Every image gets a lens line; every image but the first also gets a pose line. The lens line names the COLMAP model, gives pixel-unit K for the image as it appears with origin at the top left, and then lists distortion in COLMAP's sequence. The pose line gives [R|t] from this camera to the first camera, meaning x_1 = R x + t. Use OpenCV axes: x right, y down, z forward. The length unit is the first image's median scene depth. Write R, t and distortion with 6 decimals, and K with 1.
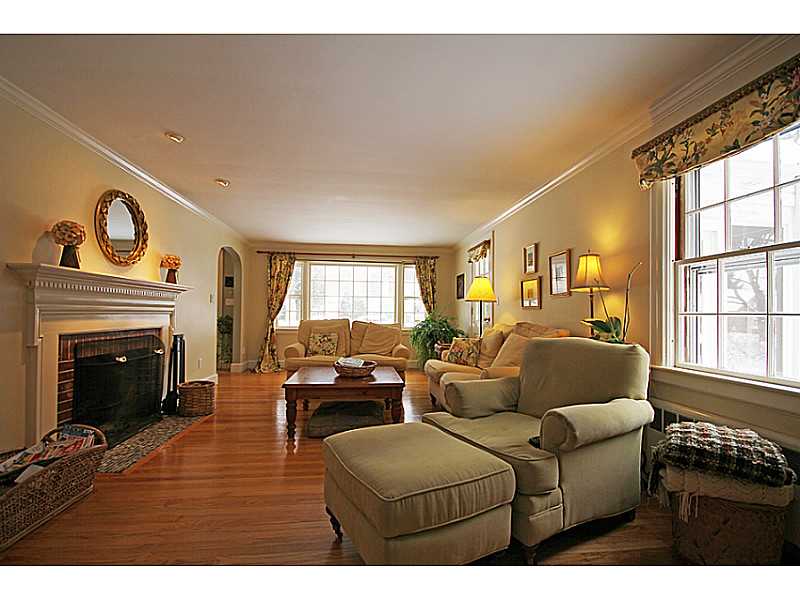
lens RADIAL K [[374.9, 0, 397.4], [0, 374.9, 309.1], [0, 0, 1]] dist [0.002381, -0.000168]
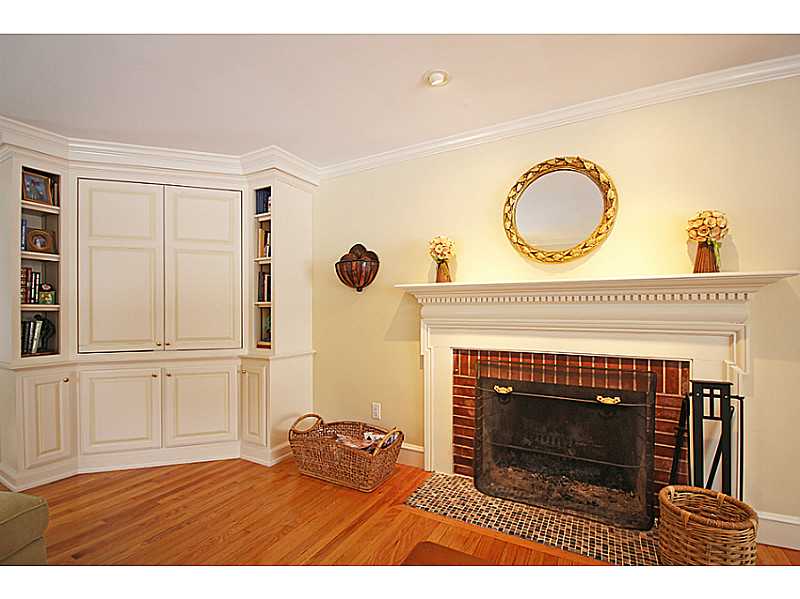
lens RADIAL K [[374.9, 0, 397.4], [0, 374.9, 309.1], [0, 0, 1]] dist [0.002381, -0.000168]
pose [[-0.567289, -0.009424, -0.823465, 0.025728], [0.001105, 0.999925, -0.012205, -0.025143], [0.823518, -0.007833, -0.567236, 1.387064]]
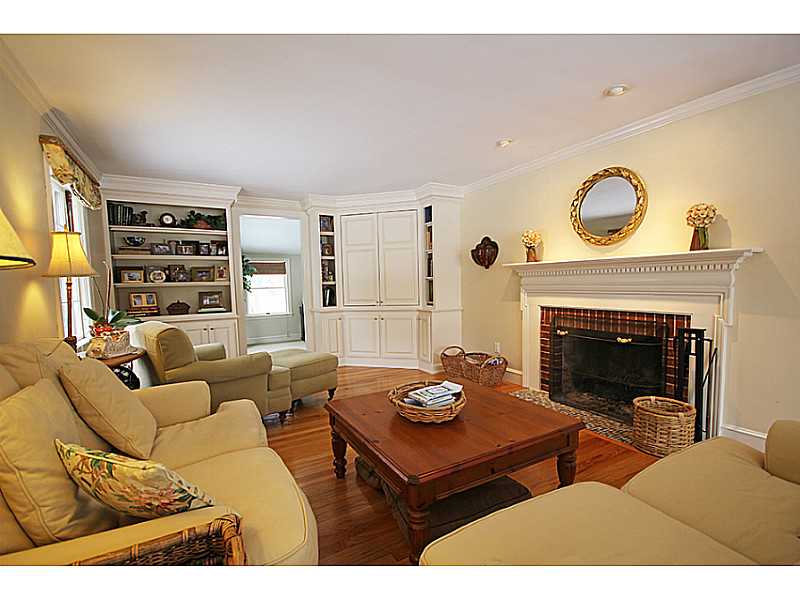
lens RADIAL K [[374.9, 0, 397.4], [0, 374.9, 309.1], [0, 0, 1]] dist [0.002381, -0.000168]
pose [[-0.916178, 0.041271, -0.398641, 0.212202], [0.016865, 0.997773, 0.064540, -0.025938], [0.400417, 0.052407, -0.914833, 2.044505]]
